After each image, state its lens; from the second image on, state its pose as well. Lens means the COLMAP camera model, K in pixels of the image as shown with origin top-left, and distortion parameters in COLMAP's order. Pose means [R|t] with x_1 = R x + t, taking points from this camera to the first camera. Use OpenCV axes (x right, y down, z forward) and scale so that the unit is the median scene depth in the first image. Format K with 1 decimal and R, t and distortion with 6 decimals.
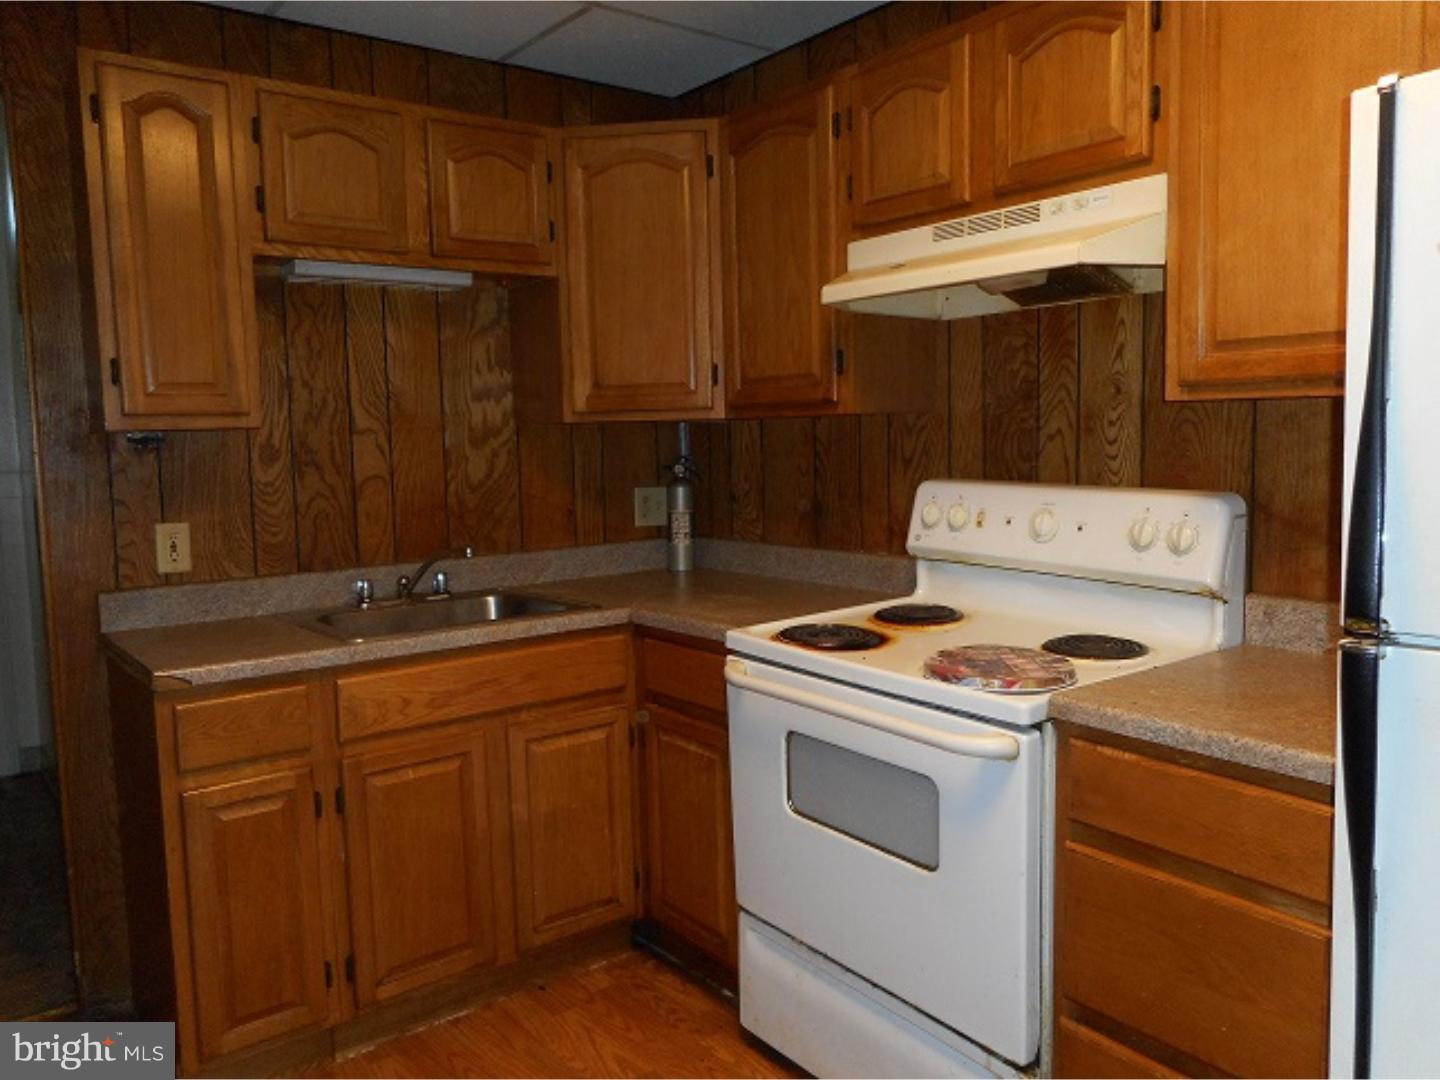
lens RADIAL K [[1080.5, 0, 711.7], [0, 1080.5, 521.5], [0, 0, 1]] dist [-0.011772, 0.017217]
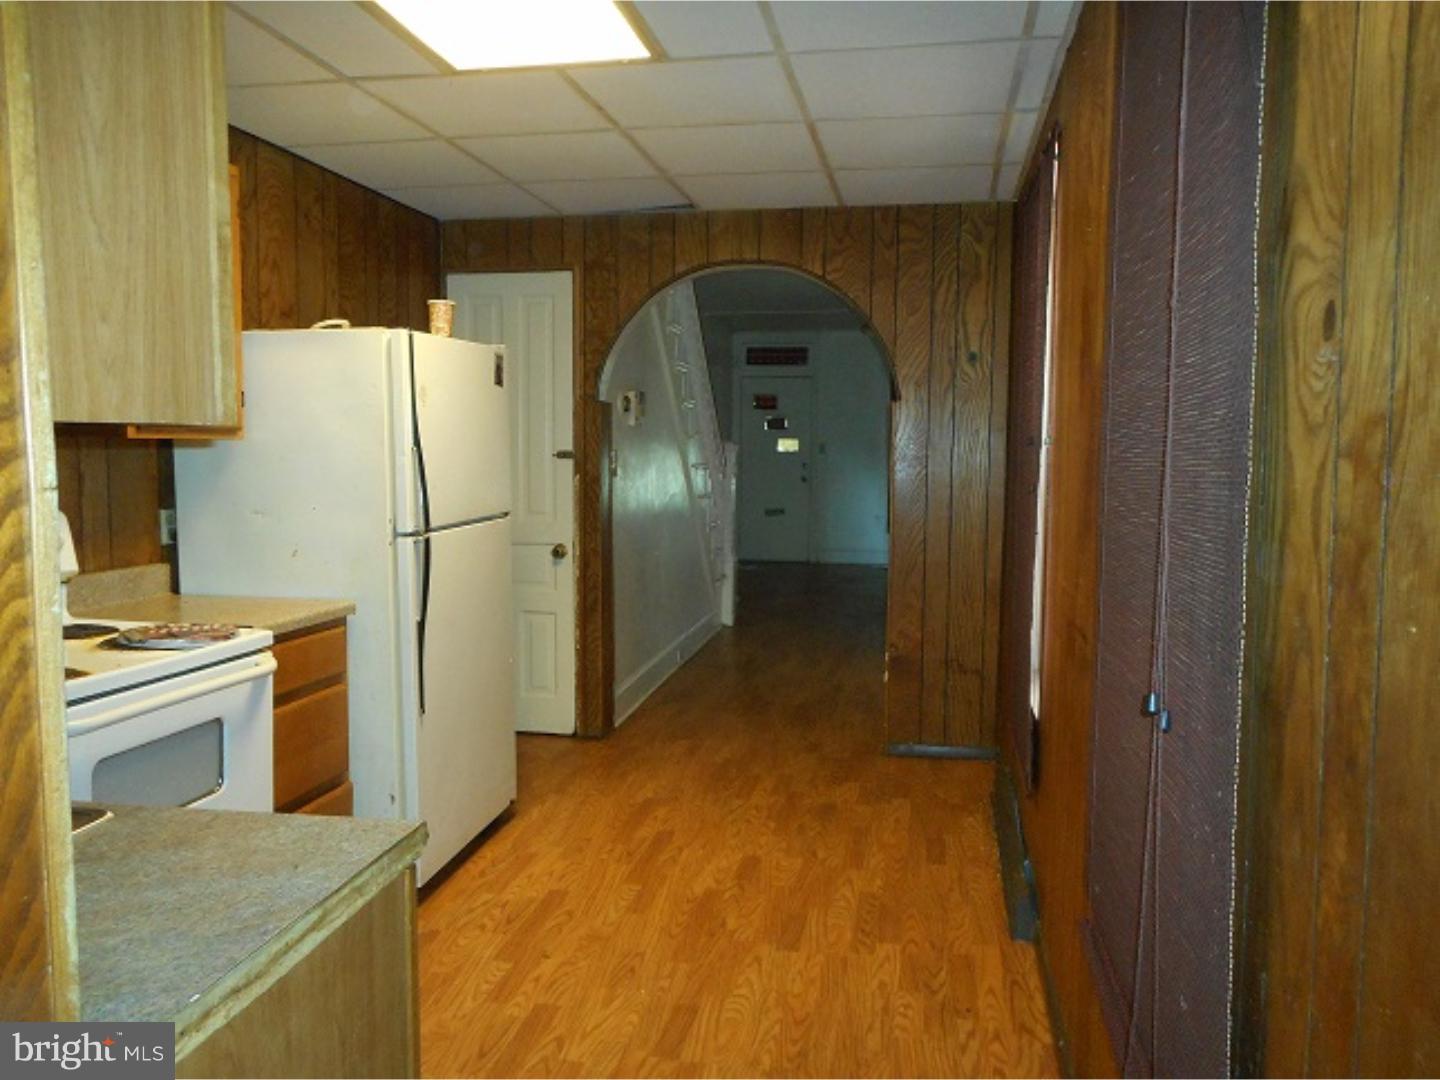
lens RADIAL K [[1080.5, 0, 711.4], [0, 1080.5, 527.2], [0, 0, 1]] dist [-0.011772, 0.017217]
pose [[-0.653066, -0.037693, 0.756362, -0.857979], [0.074479, 0.990722, 0.113680, -0.072998], [-0.753629, 0.130574, -0.644200, 0.988494]]
